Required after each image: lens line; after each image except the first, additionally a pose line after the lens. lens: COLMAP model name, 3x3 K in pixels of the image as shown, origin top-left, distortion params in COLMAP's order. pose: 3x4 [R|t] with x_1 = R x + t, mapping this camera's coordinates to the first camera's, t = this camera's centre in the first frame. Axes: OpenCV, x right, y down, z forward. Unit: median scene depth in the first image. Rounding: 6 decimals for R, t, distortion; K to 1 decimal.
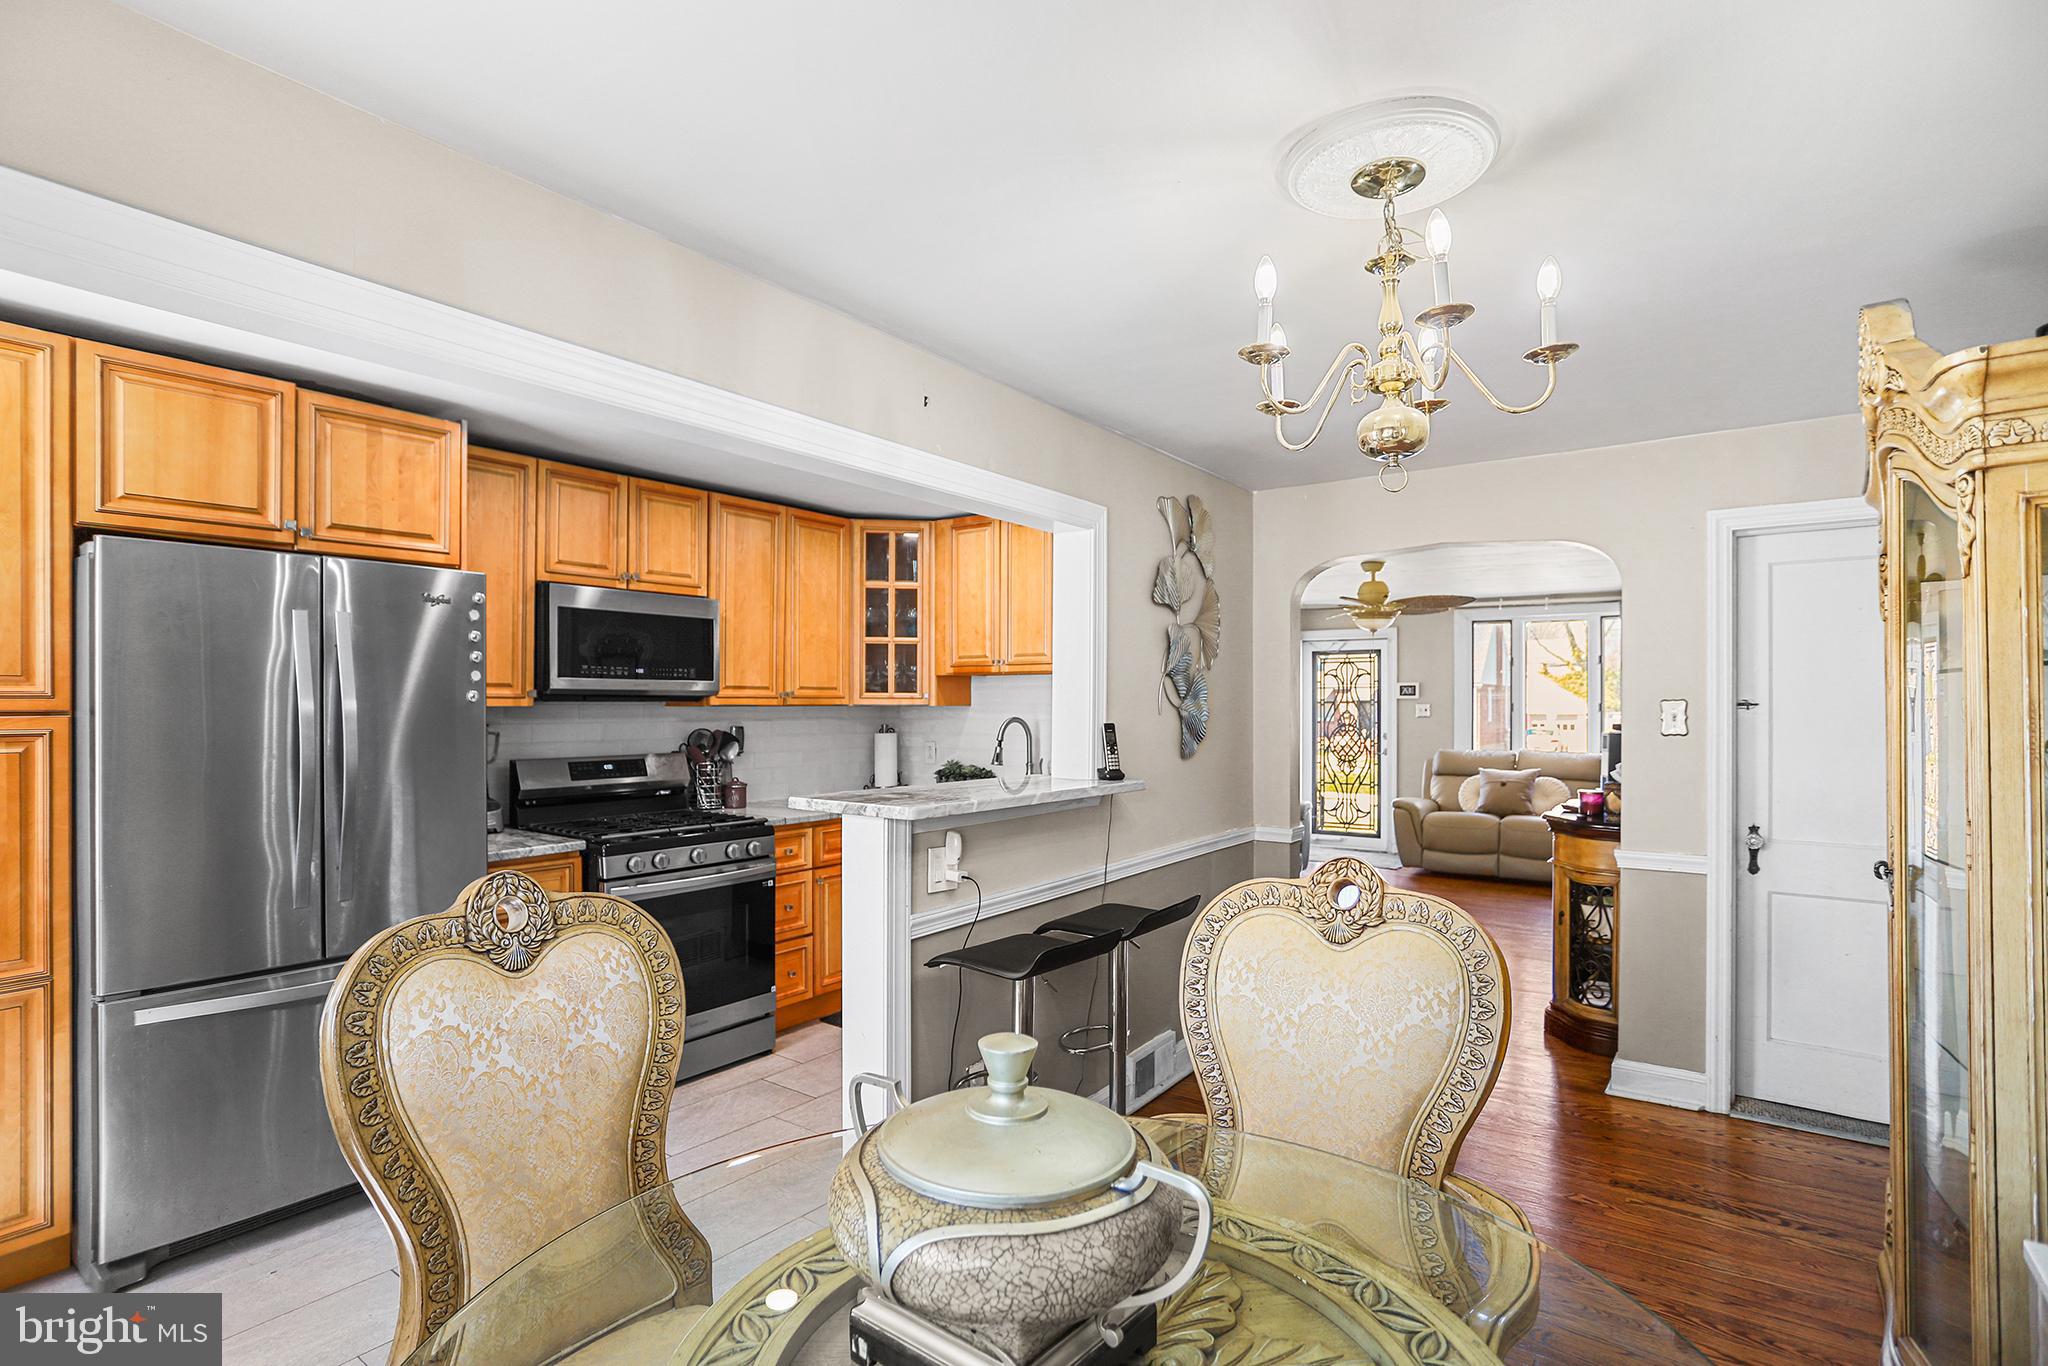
lens RADIAL K [[1015.4, 0, 1002.5], [0, 1015.4, 704.7], [0, 0, 1]] dist [-0.037610, 0.018948]
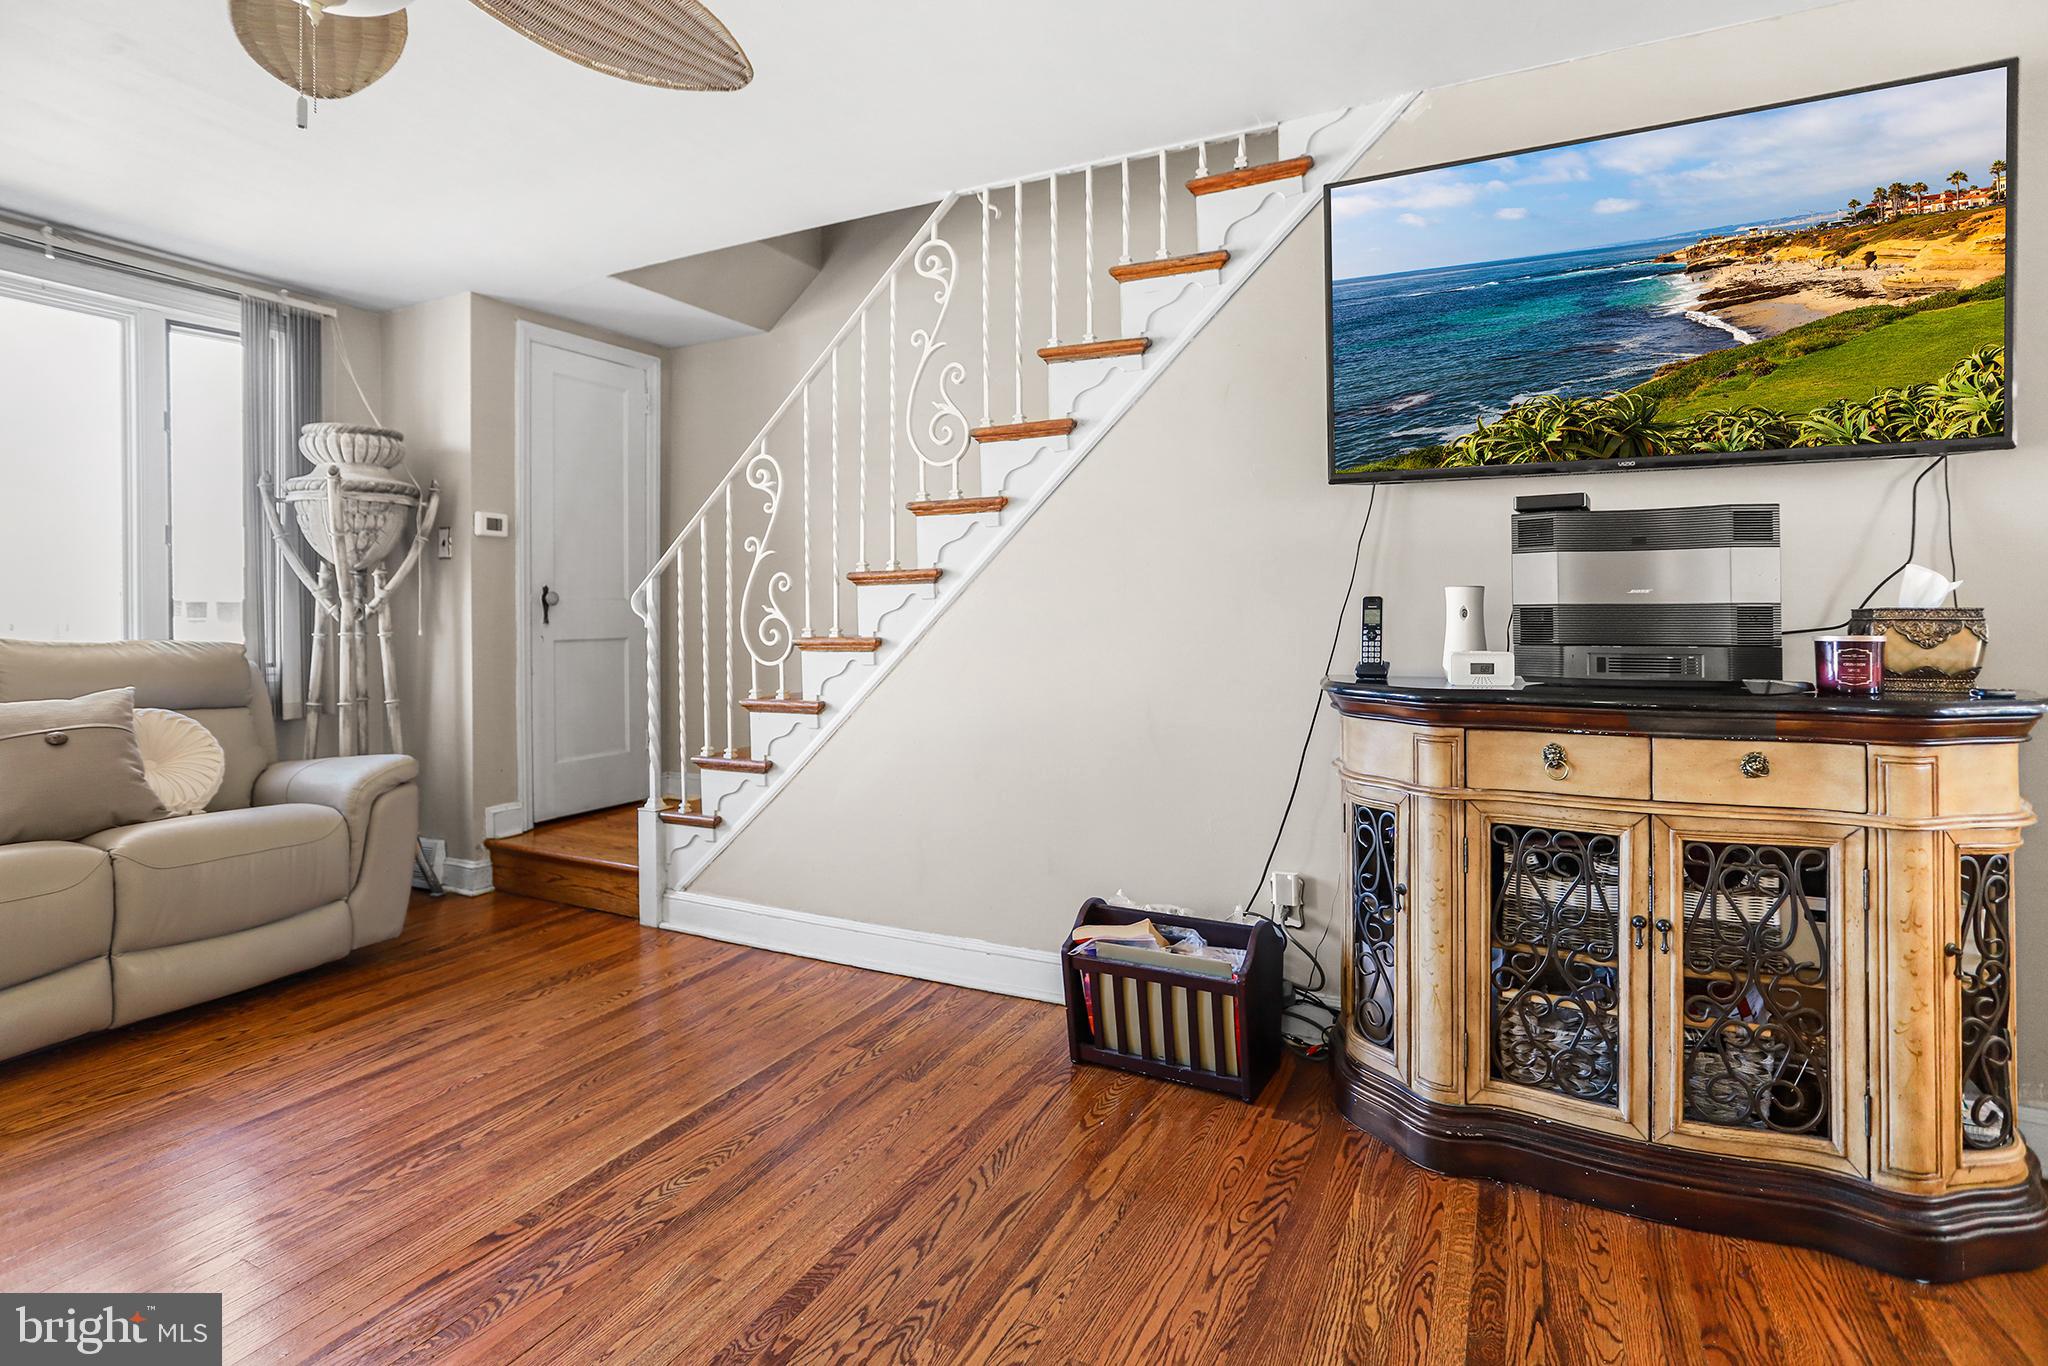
lens RADIAL K [[1015.4, 0, 1015.4], [0, 1015.4, 612.2], [0, 0, 1]] dist [-0.037610, 0.018948]
pose [[-0.178652, 0.002932, 0.983908, 0.219956], [0.005964, 0.999980, -0.001897, 0.070510], [-0.983894, 0.005529, -0.178666, 1.351980]]
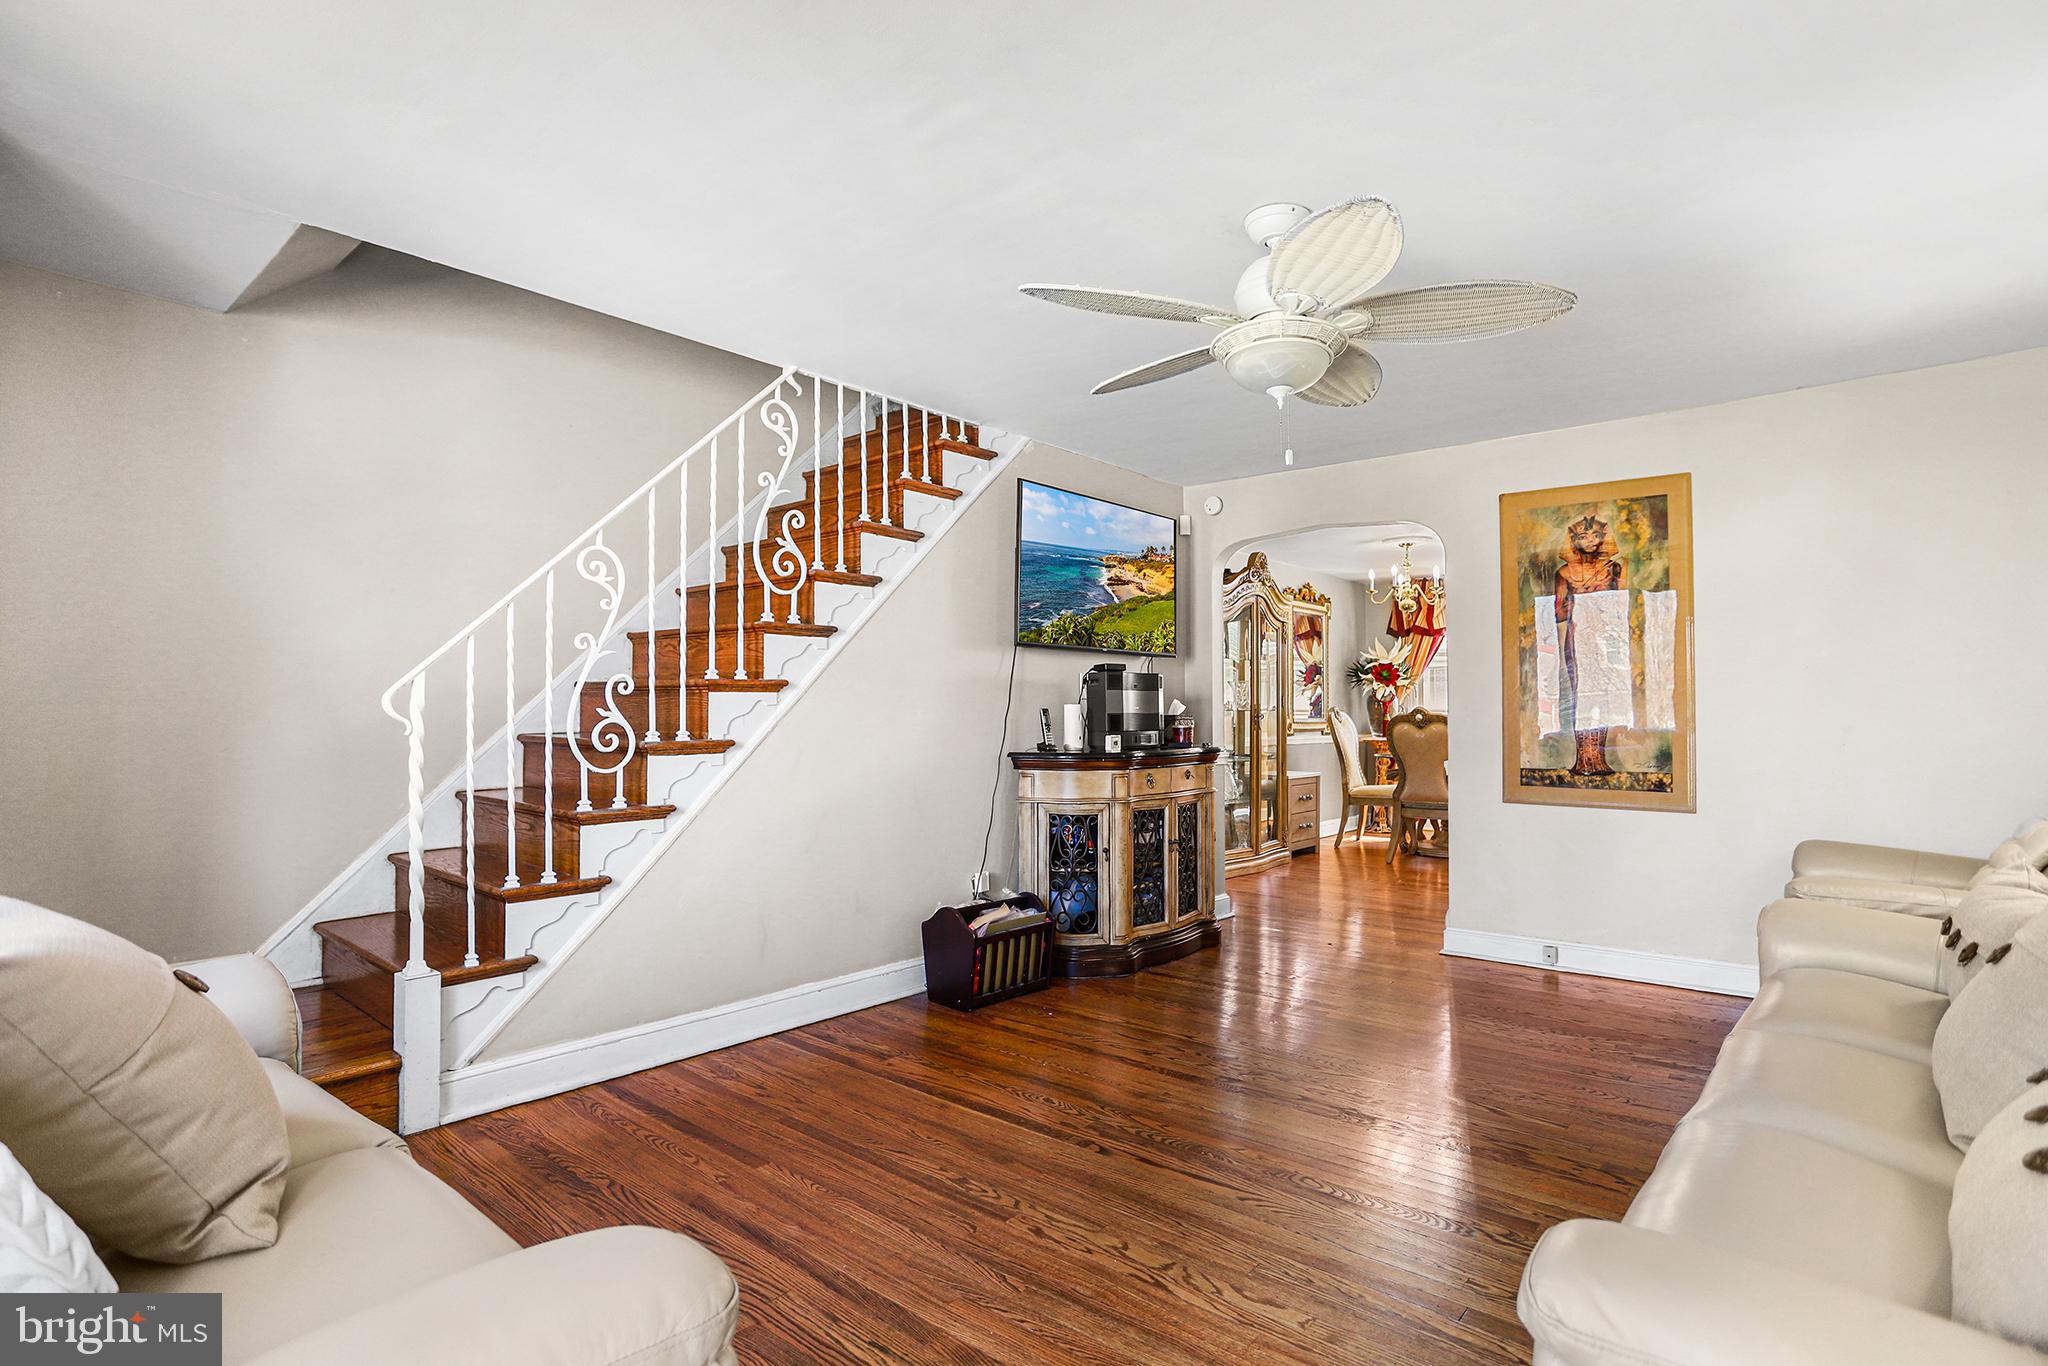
lens RADIAL K [[1015.4, 0, 1042.4], [0, 1015.4, 683.1], [0, 0, 1]] dist [-0.037610, 0.018948]
pose [[-0.998162, 0.001135, 0.060590, 0.693483], [-0.000336, 0.999705, -0.024270, 0.061078], [-0.060600, -0.024246, -0.997868, 2.151746]]
